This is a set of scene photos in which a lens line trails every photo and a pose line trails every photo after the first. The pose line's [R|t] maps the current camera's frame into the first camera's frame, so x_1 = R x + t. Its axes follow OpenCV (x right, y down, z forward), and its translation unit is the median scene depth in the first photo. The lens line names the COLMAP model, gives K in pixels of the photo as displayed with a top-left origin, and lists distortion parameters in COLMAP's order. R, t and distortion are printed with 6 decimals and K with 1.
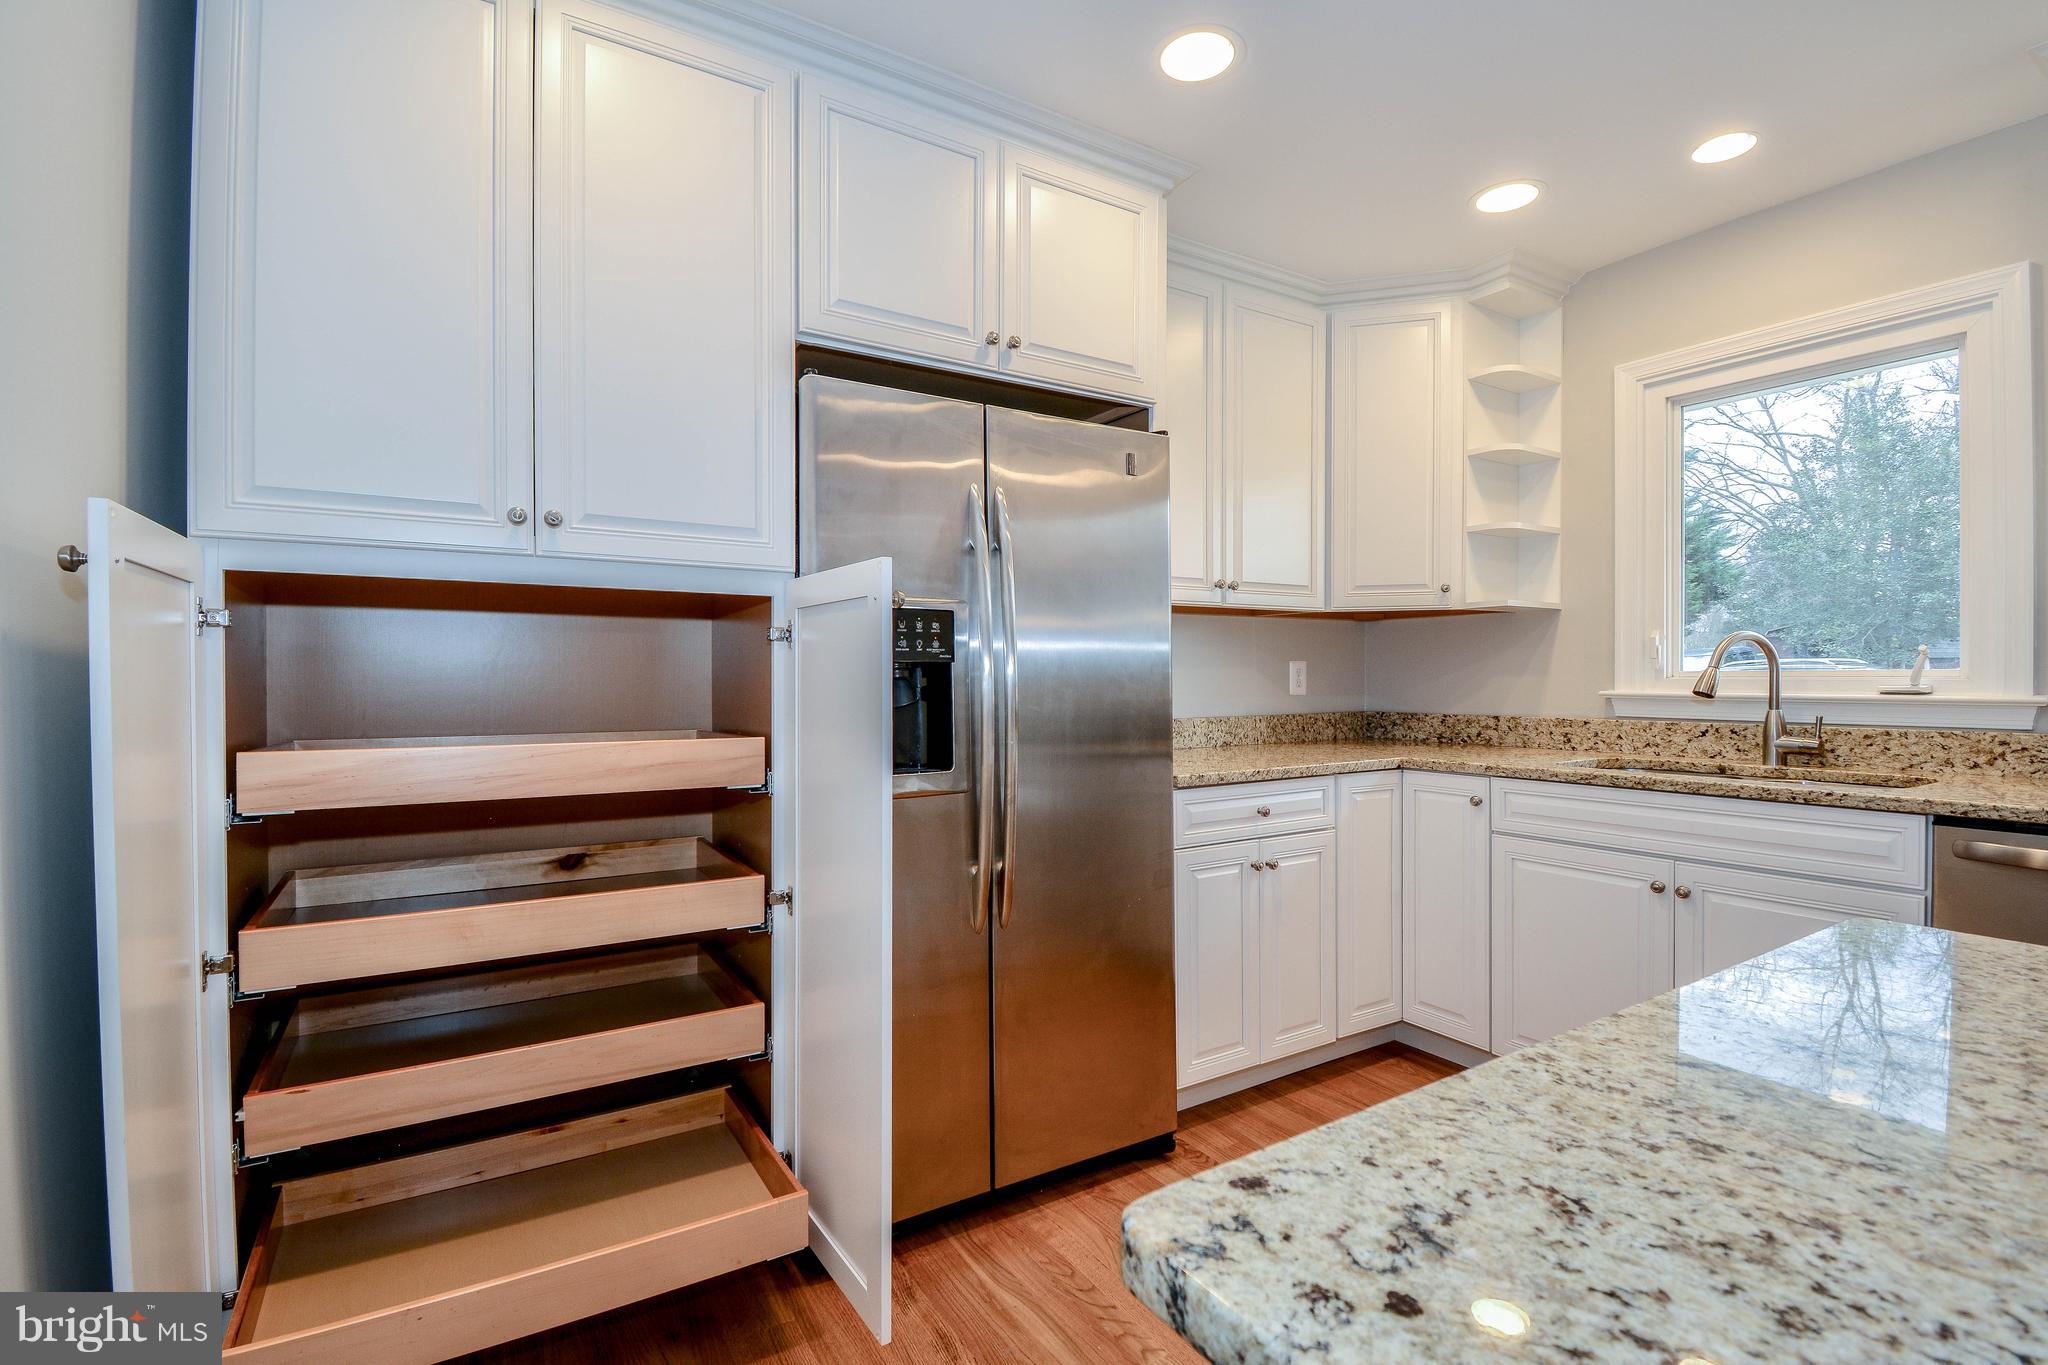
lens RADIAL K [[924.9, 0, 1027.6], [0, 924.9, 689.7], [0, 0, 1]] dist [0.025334, -0.031752]
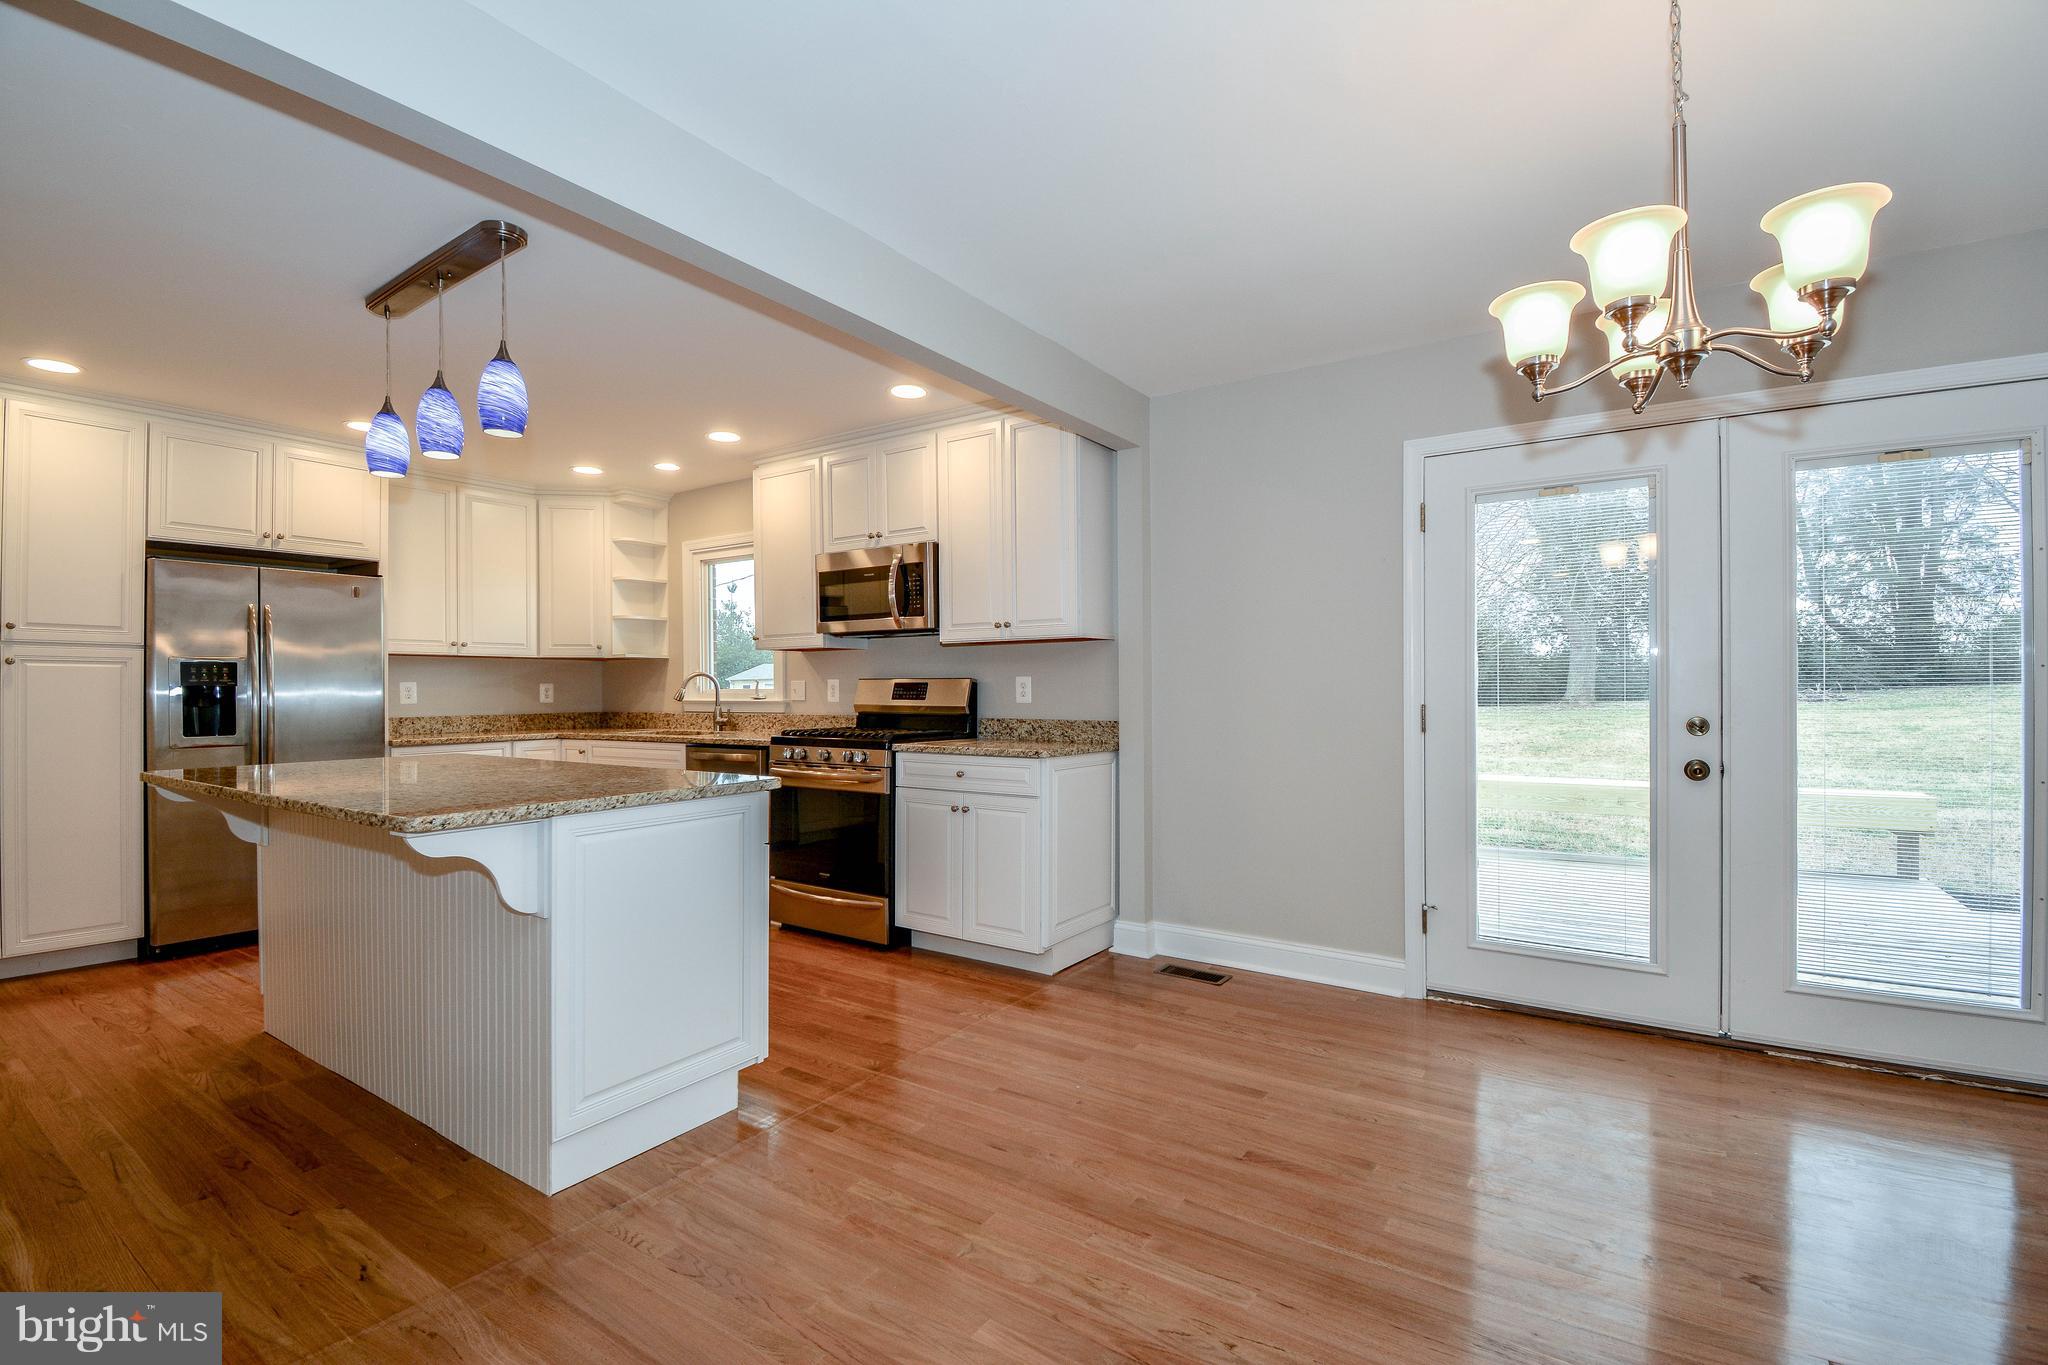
lens RADIAL K [[914.7, 0, 1032.0], [0, 914.7, 688.2], [0, 0, 1]] dist [0.024195, -0.029160]
pose [[0.911140, 0.000194, 0.412097, 0.578963], [0.007297, 0.999836, -0.016604, 0.019689], [-0.412033, 0.018136, 0.910989, -1.365854]]
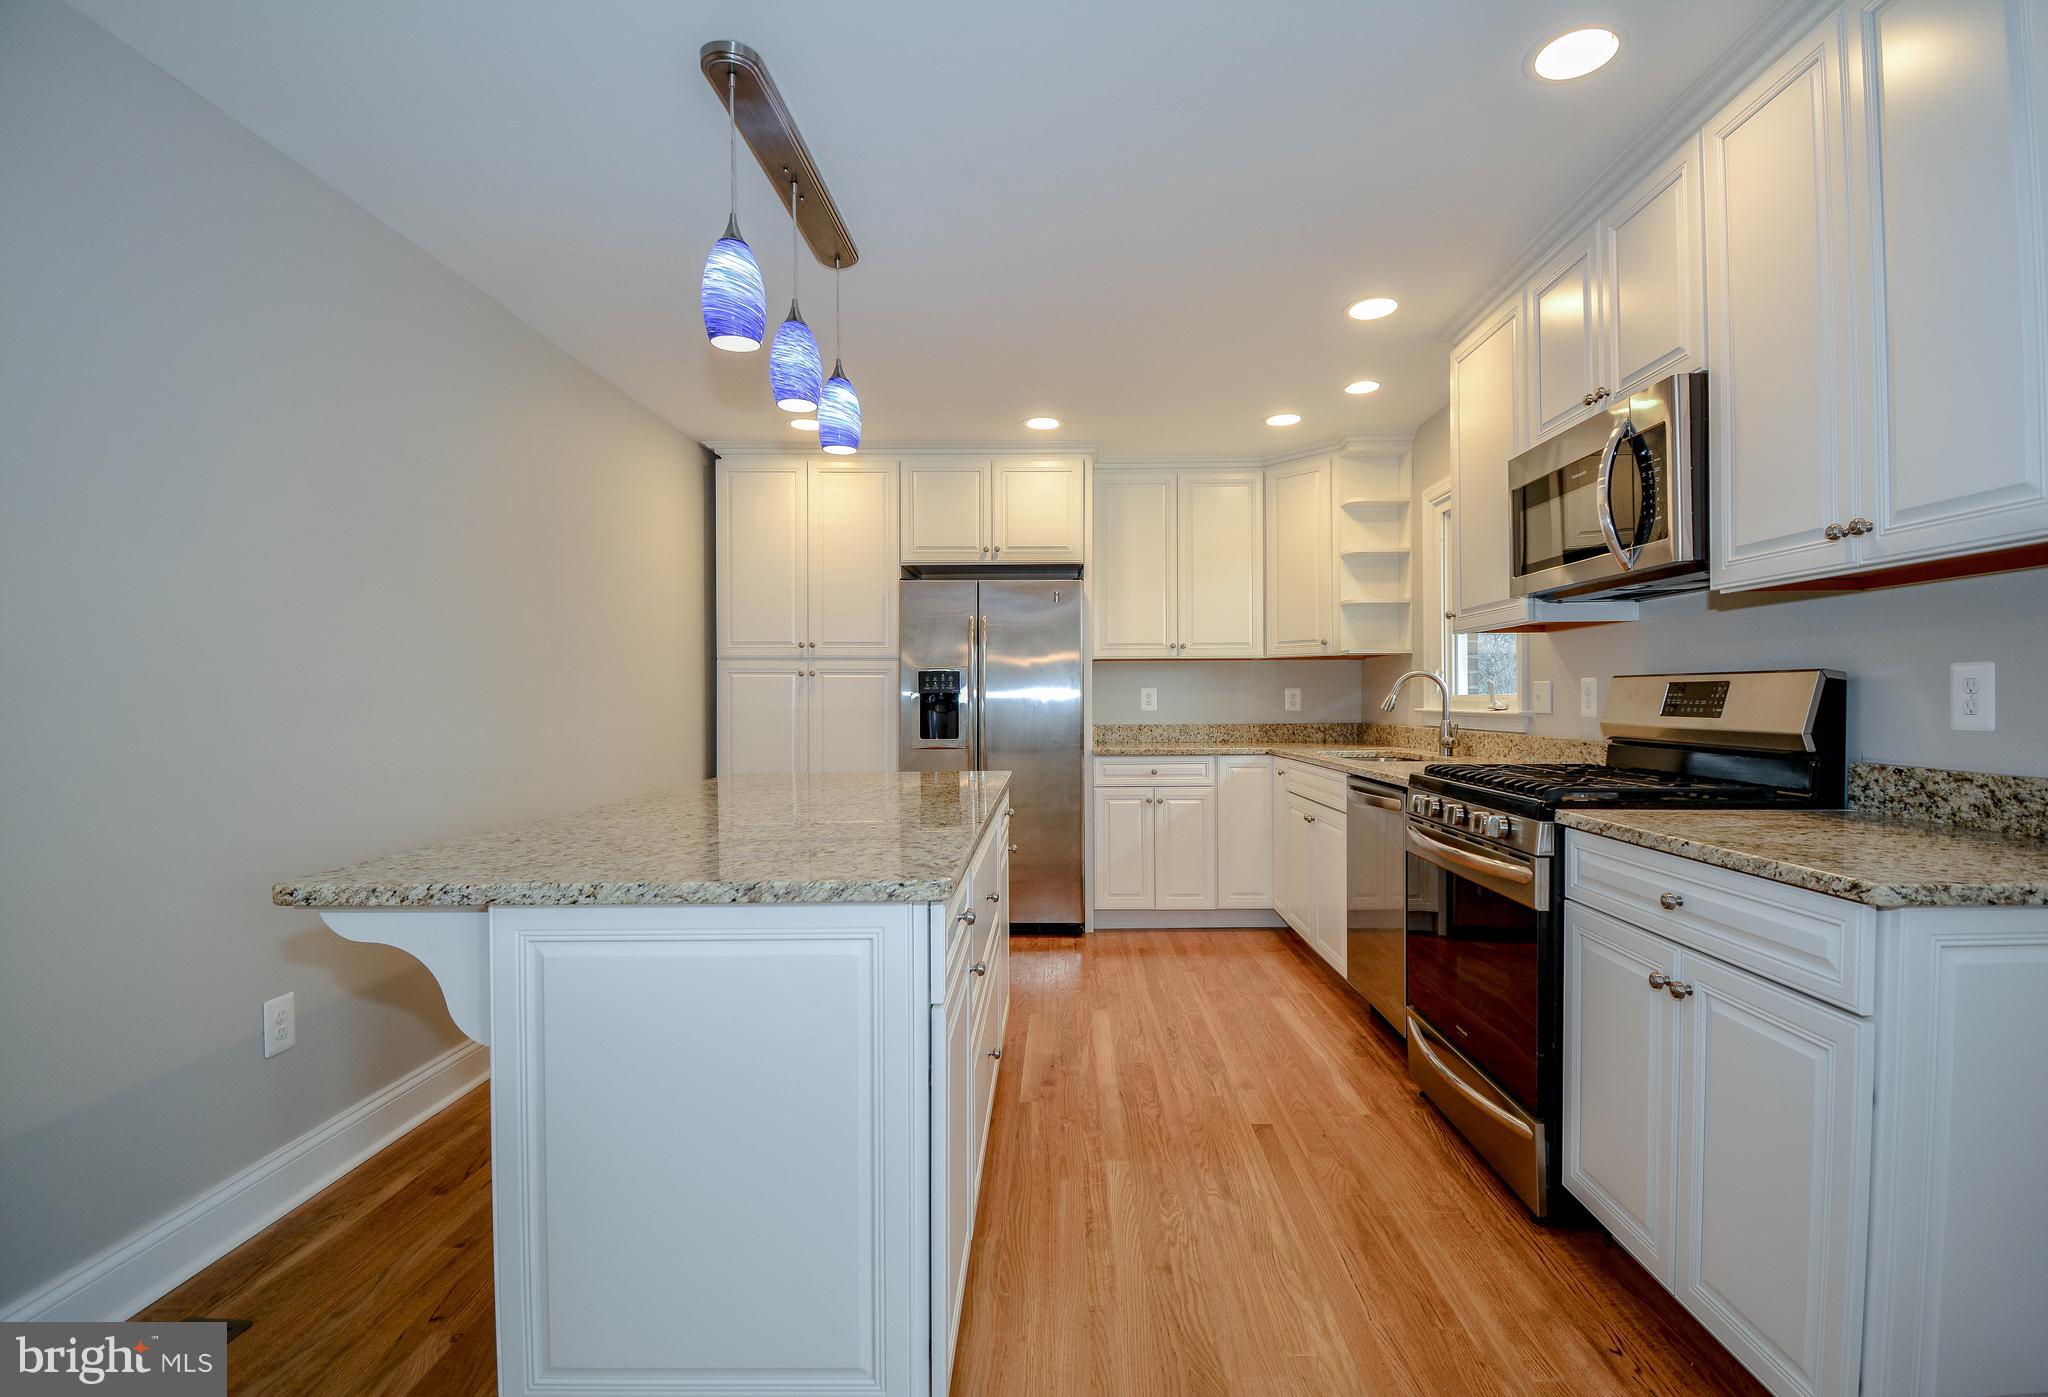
lens RADIAL K [[937.2, 0, 1054.4], [0, 937.2, 705.2], [0, 0, 1]] dist [-0.000342, -0.001081]
pose [[0.846382, 0.003575, -0.532564, 1.085963], [-0.006442, 0.999973, -0.003524, 0.006364], [0.532537, 0.006414, 0.846382, -0.690669]]
